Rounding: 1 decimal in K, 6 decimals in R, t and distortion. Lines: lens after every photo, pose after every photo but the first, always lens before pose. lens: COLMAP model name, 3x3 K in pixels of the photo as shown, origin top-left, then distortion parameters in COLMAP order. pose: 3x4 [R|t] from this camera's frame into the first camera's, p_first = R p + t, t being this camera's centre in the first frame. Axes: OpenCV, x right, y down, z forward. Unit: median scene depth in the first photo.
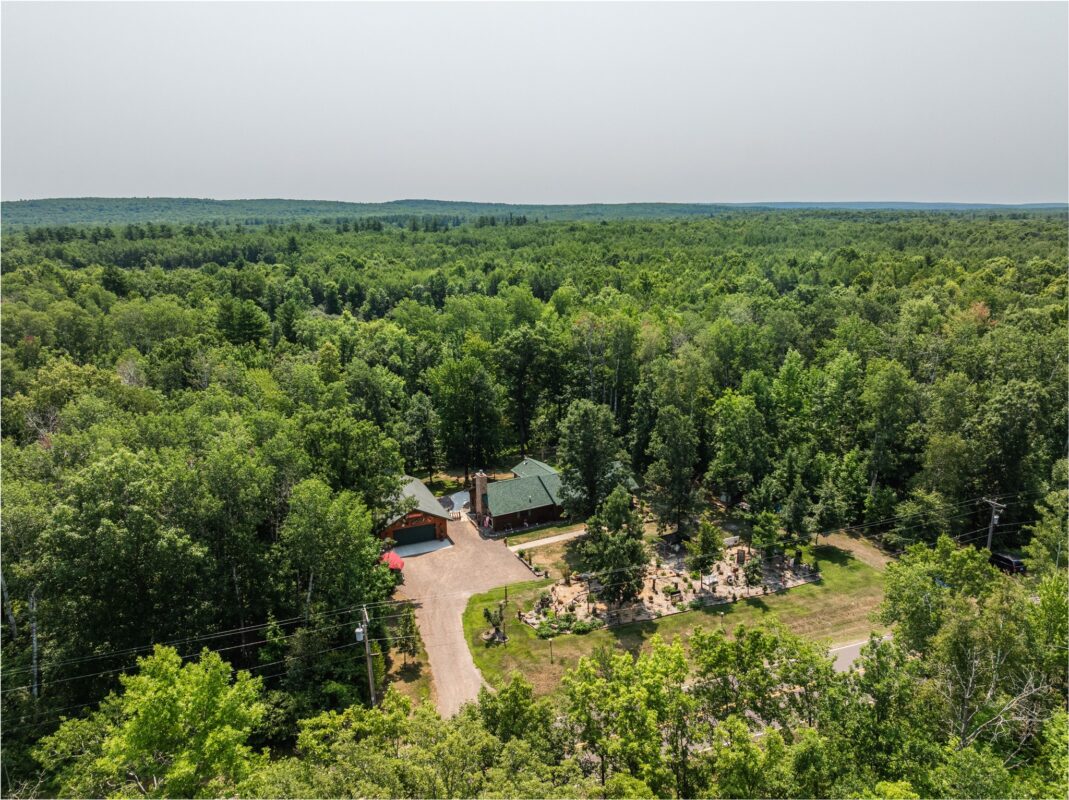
lens RADIAL K [[743.2, 0, 527.7], [0, 743.2, 397.3], [0, 0, 1]] dist [-0.048095, 0.025781]
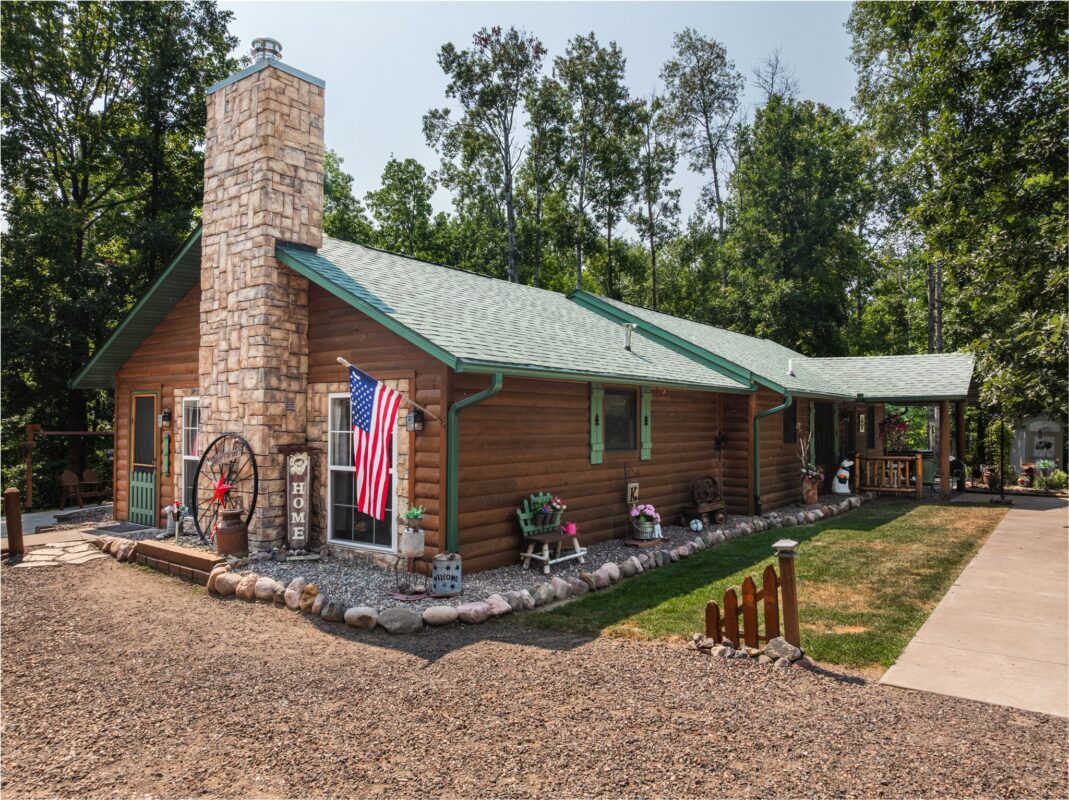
lens RADIAL K [[743.2, 0, 527.7], [0, 743.2, 397.3], [0, 0, 1]] dist [-0.048095, 0.025781]
pose [[0.888661, 0.031077, 0.457511, -0.091291], [0.103900, 0.958109, -0.266894, 0.217918], [-0.446640, 0.284714, 0.848205, 1.070905]]
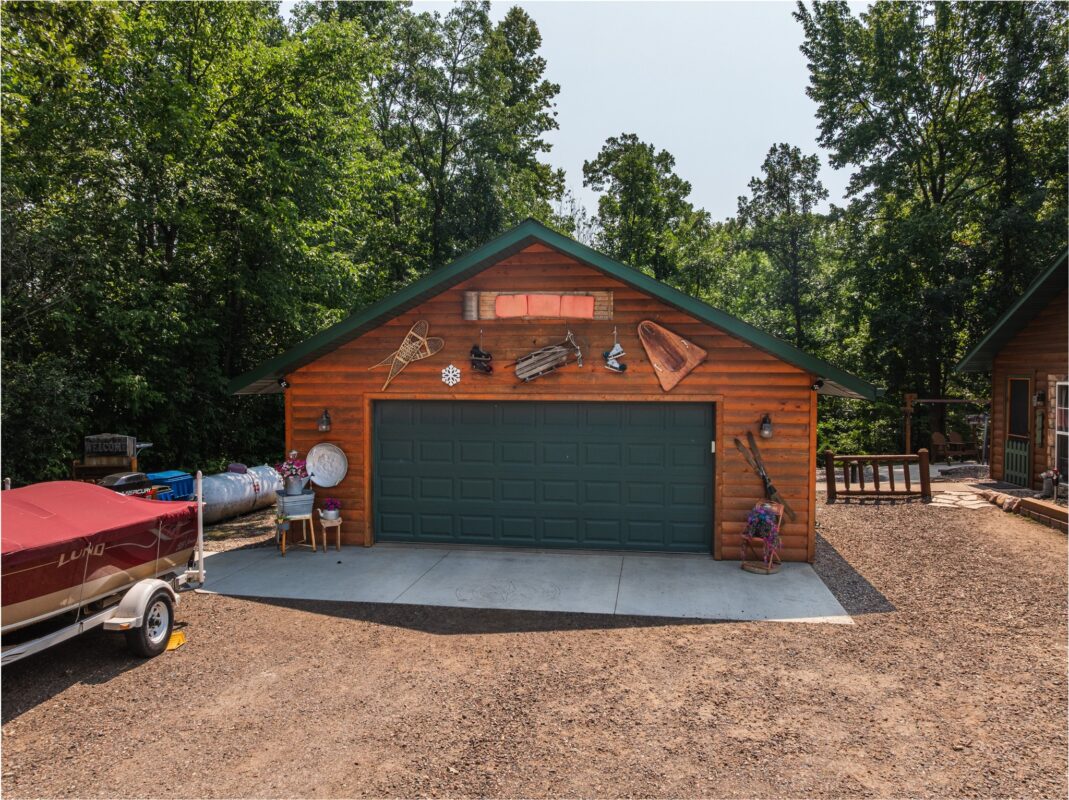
lens RADIAL K [[747.0, 0, 528.4], [0, 747.0, 400.0], [0, 0, 1]] dist [-0.046249, -0.001072]
pose [[0.852095, 0.030666, -0.522489, -0.101390], [-0.145511, 0.972806, -0.180209, 0.224797], [0.502754, 0.229583, 0.833385, 1.021416]]
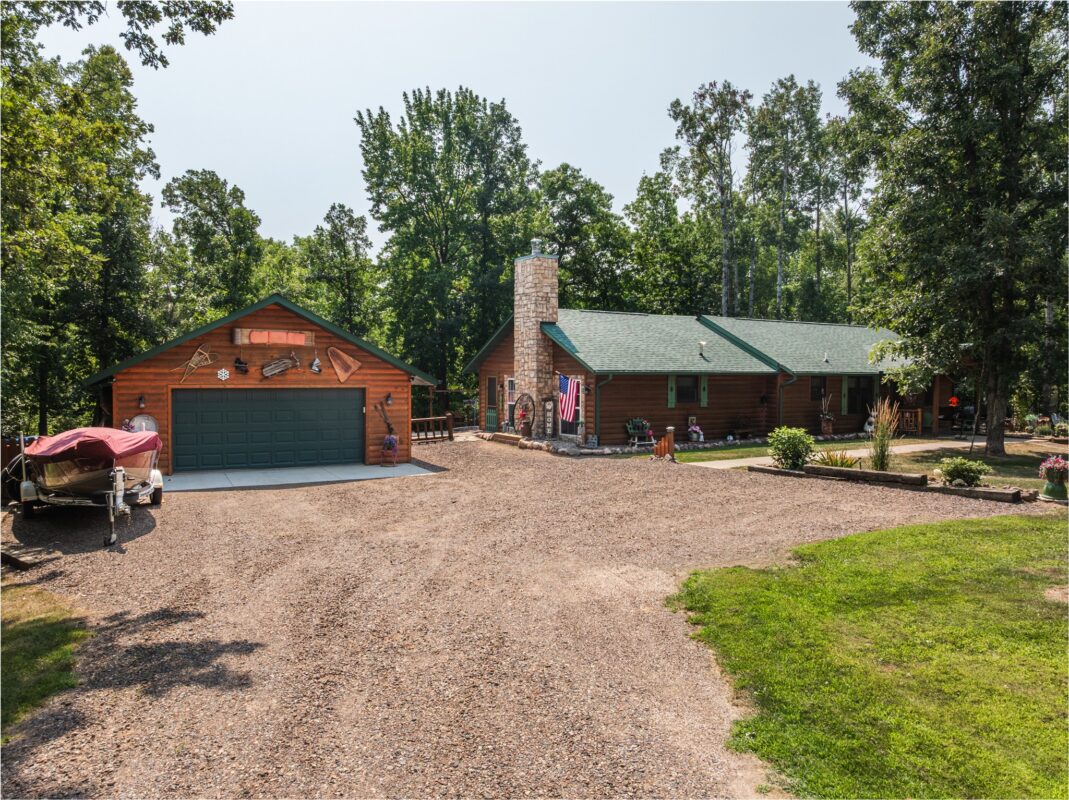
lens RADIAL K [[743.2, 0, 527.7], [0, 743.2, 397.3], [0, 0, 1]] dist [-0.048095, 0.025781]
pose [[0.995894, 0.014447, 0.089363, -0.107605], [0.006494, 0.973236, -0.229716, 0.263676], [-0.090290, 0.229353, 0.969147, 0.876928]]
